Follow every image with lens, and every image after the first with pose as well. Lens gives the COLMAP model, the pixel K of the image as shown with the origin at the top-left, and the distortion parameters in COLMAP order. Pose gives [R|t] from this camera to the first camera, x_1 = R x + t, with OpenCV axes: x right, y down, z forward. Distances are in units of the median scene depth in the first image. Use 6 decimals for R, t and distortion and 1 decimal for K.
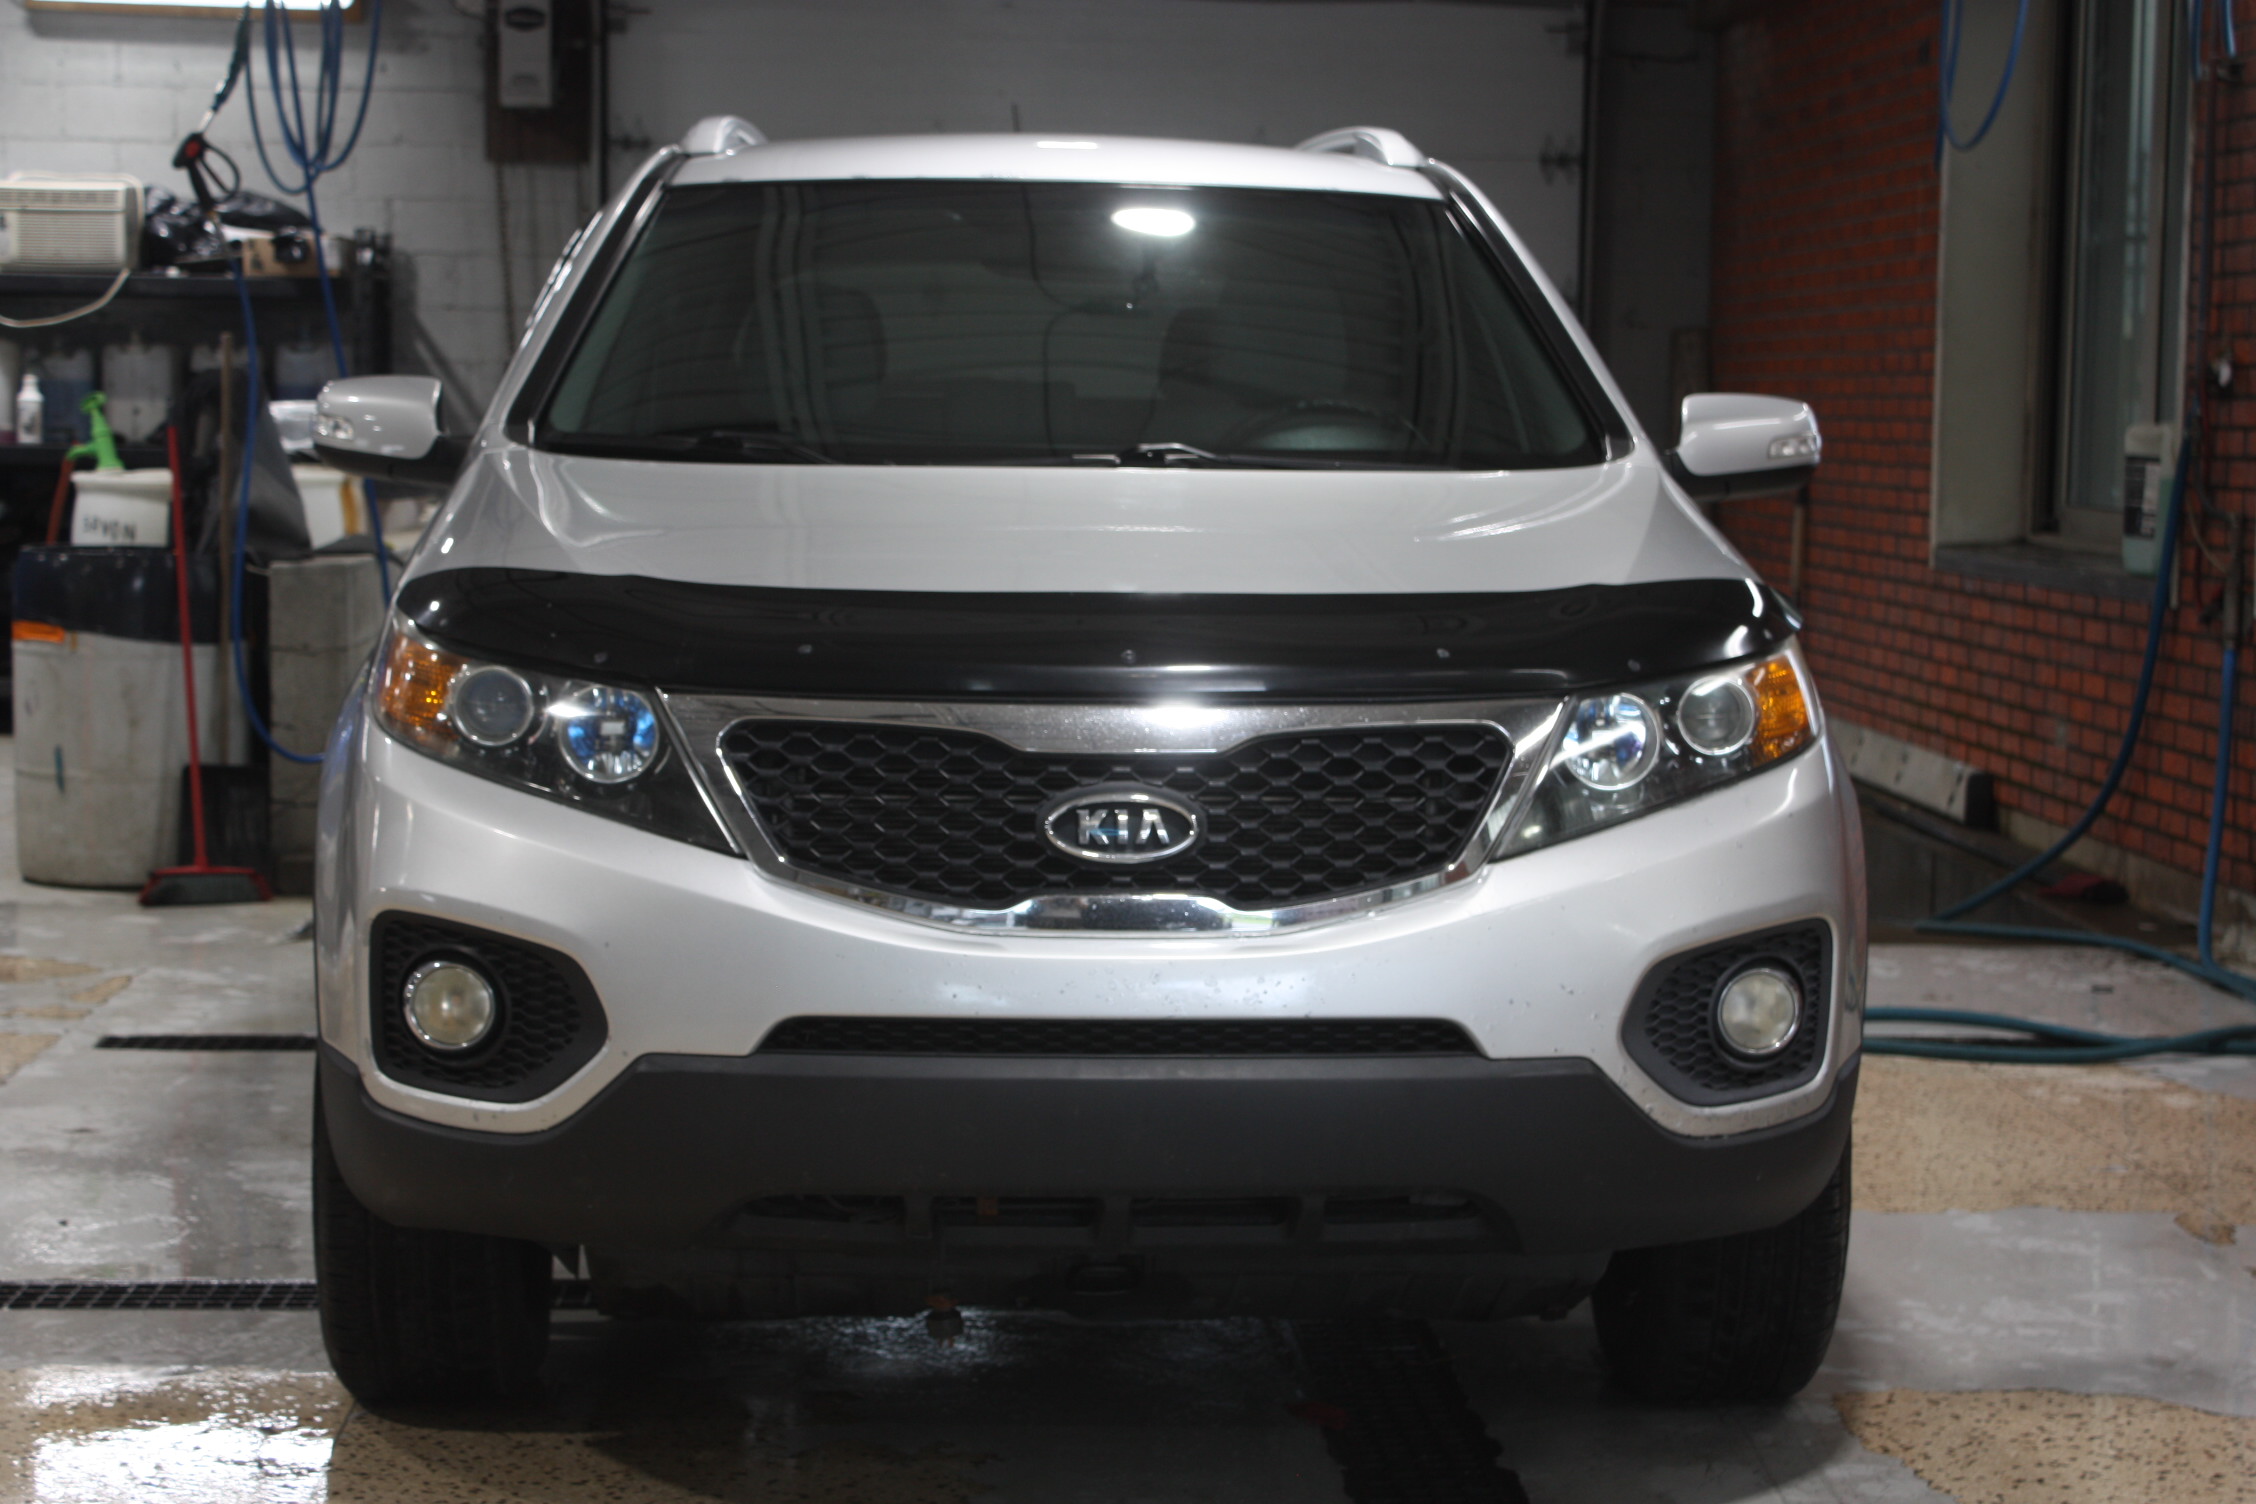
lens RADIAL K [[3908.9, 0, 1128.5], [0, 3908.9, 752.5], [0, 0, 1]] dist [-0.011104, 0.000000]
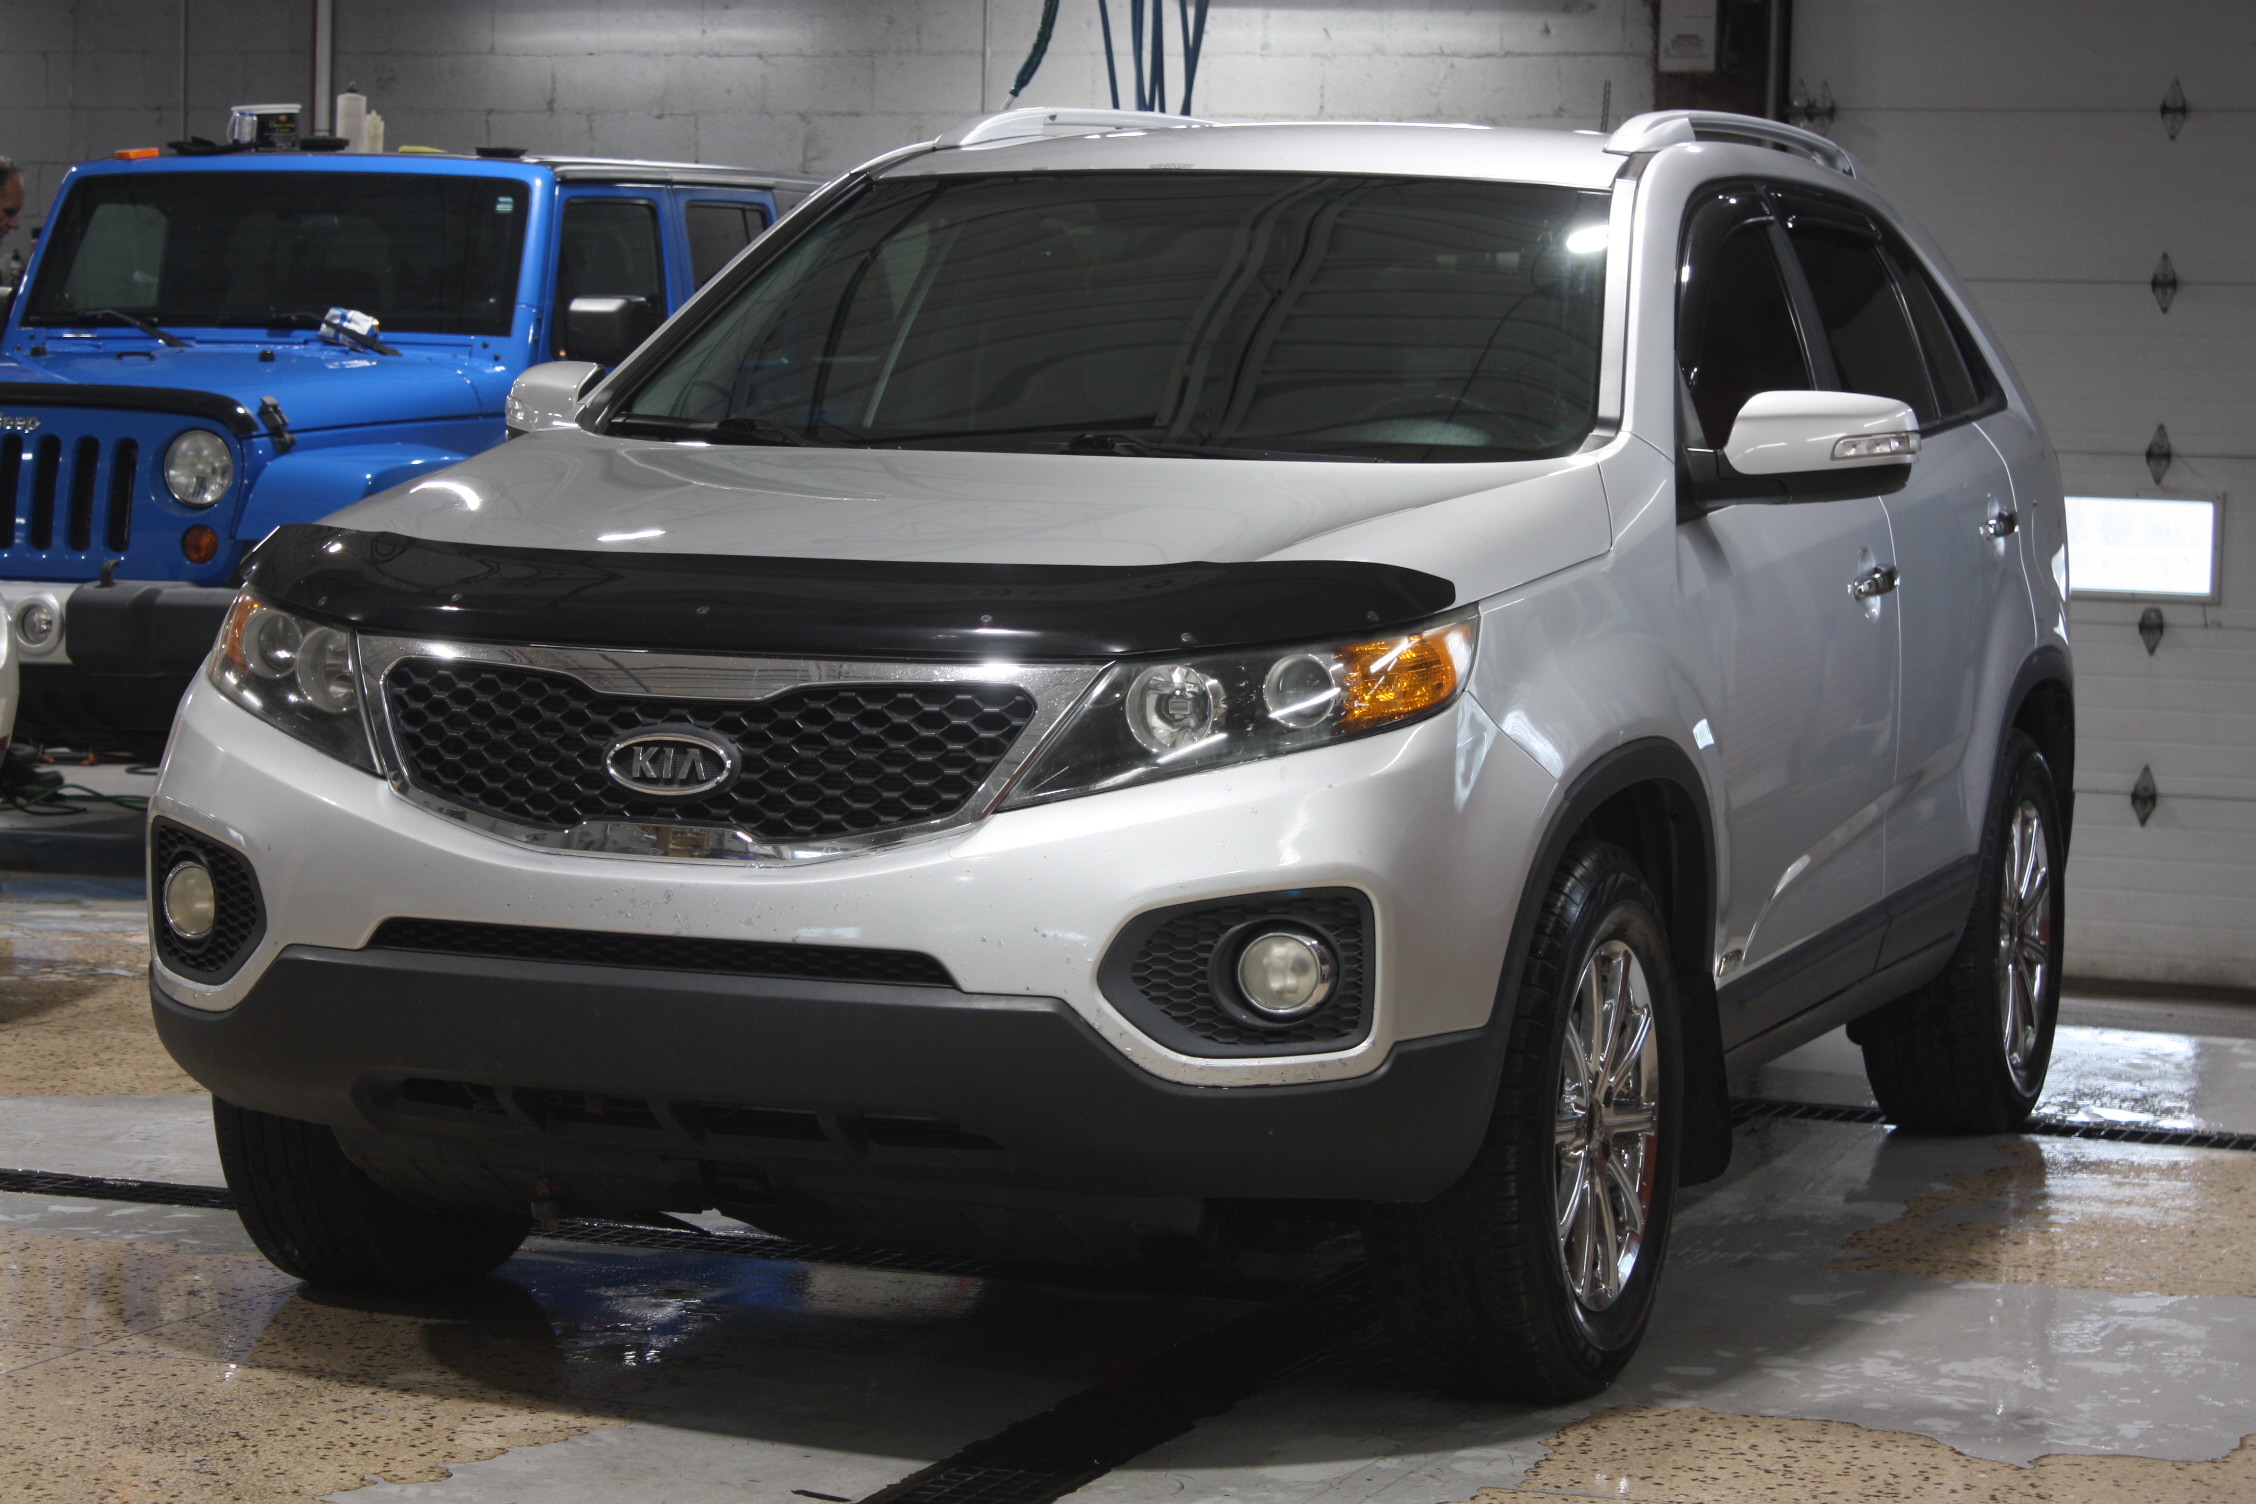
lens RADIAL K [[5016.6, 0, 1127.4], [0, 5016.6, 750.6], [0, 0, 1]] dist [0.073567, 0.000000]
pose [[0.917869, 0.038516, -0.395010, 0.672892], [-0.048689, 0.998690, -0.015759, 0.031253], [0.393886, 0.033697, 0.918542, -0.254608]]
